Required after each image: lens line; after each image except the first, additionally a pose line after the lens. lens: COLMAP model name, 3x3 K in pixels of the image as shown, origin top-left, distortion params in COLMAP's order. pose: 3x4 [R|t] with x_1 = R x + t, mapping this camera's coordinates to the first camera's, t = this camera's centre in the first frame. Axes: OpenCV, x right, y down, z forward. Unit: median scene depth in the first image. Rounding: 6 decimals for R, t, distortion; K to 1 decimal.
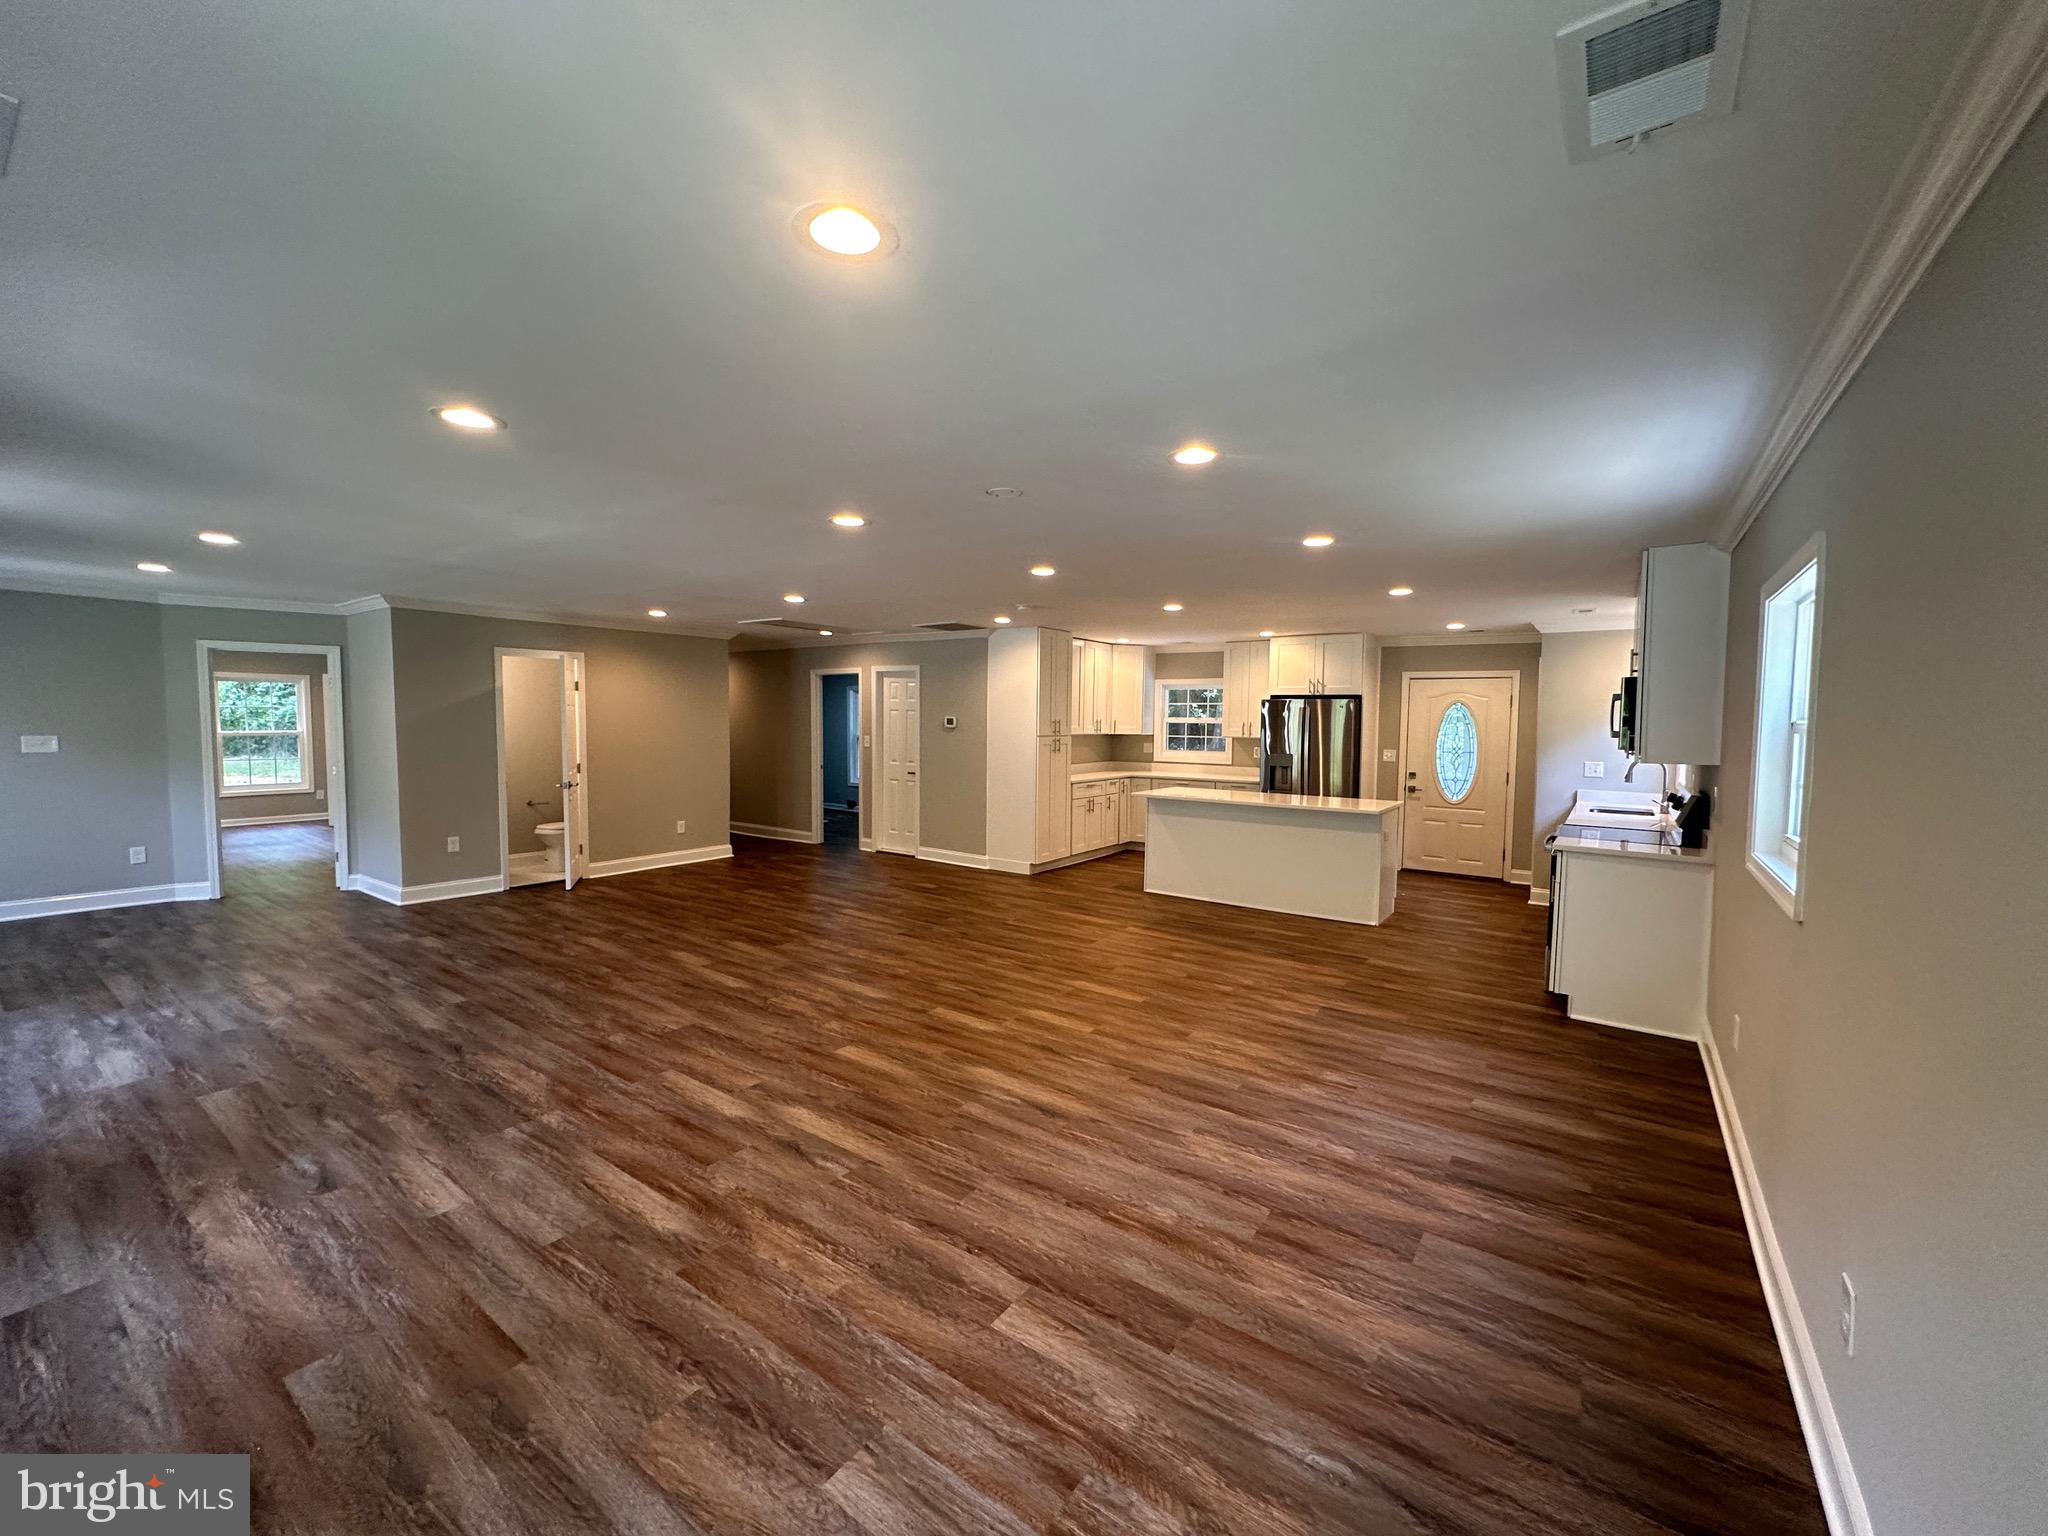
lens RADIAL K [[819.5, 0, 1022.4], [0, 819.5, 773.2], [0, 0, 1]] dist [-0.001784, 0.000789]
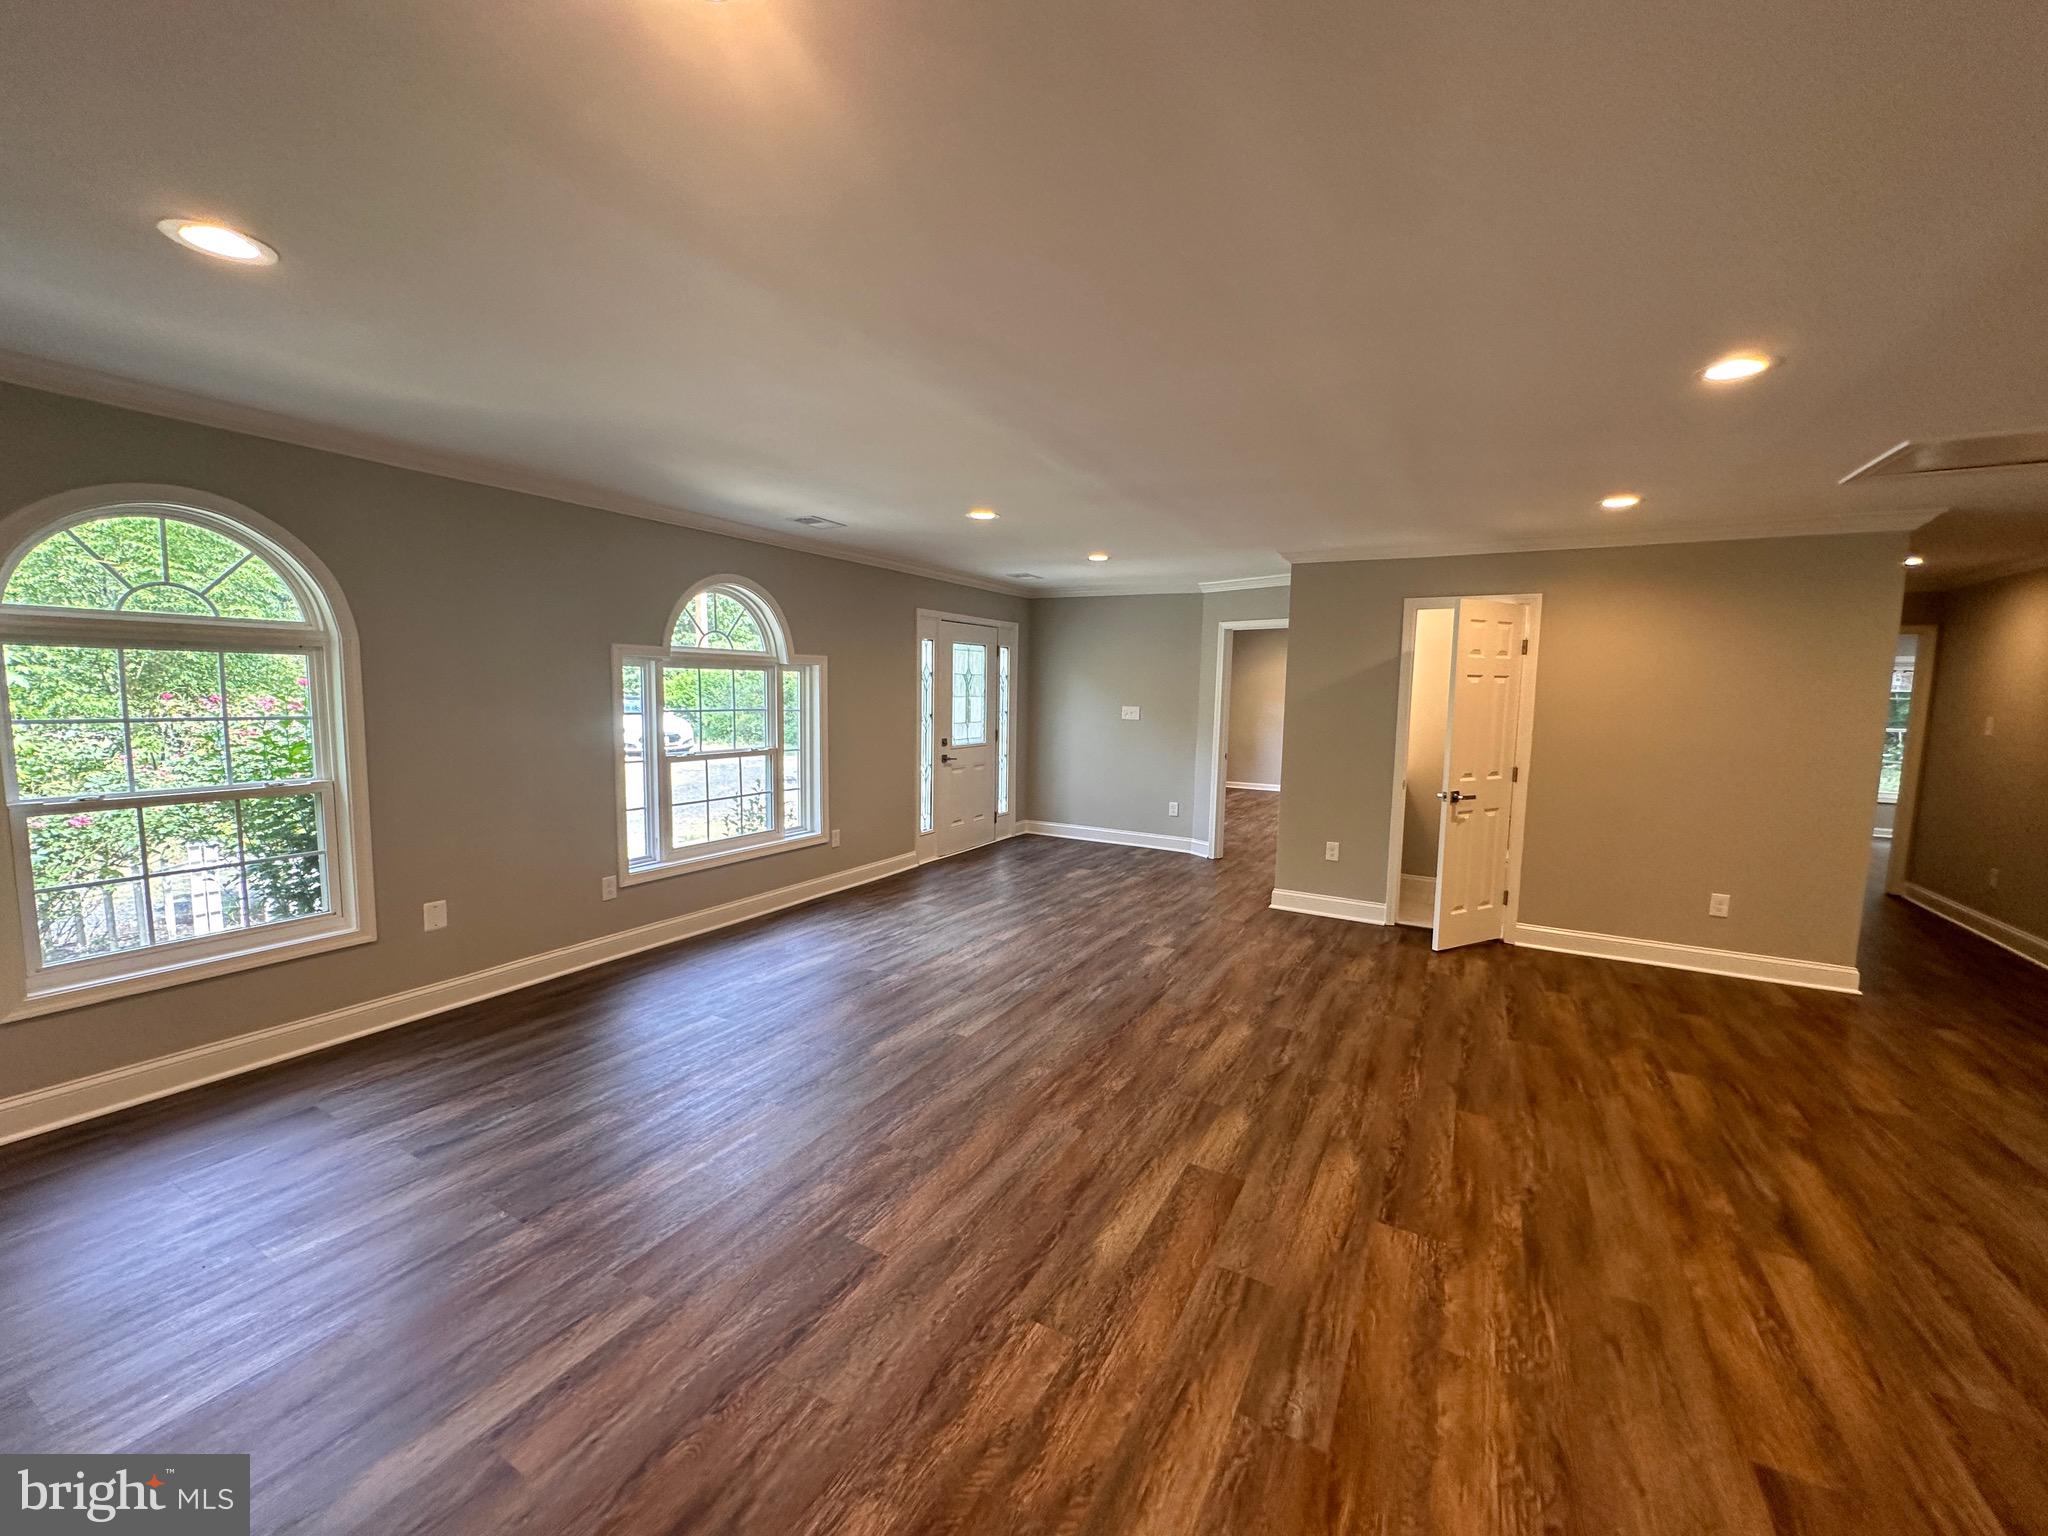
lens RADIAL K [[819.5, 0, 1024.9], [0, 819.5, 761.7], [0, 0, 1]] dist [-0.001784, 0.000789]
pose [[0.116718, 0.082575, -0.989726, 0.076878], [-0.085984, 0.993636, 0.072762, -0.041237], [0.989436, 0.076608, 0.123075, 0.748488]]
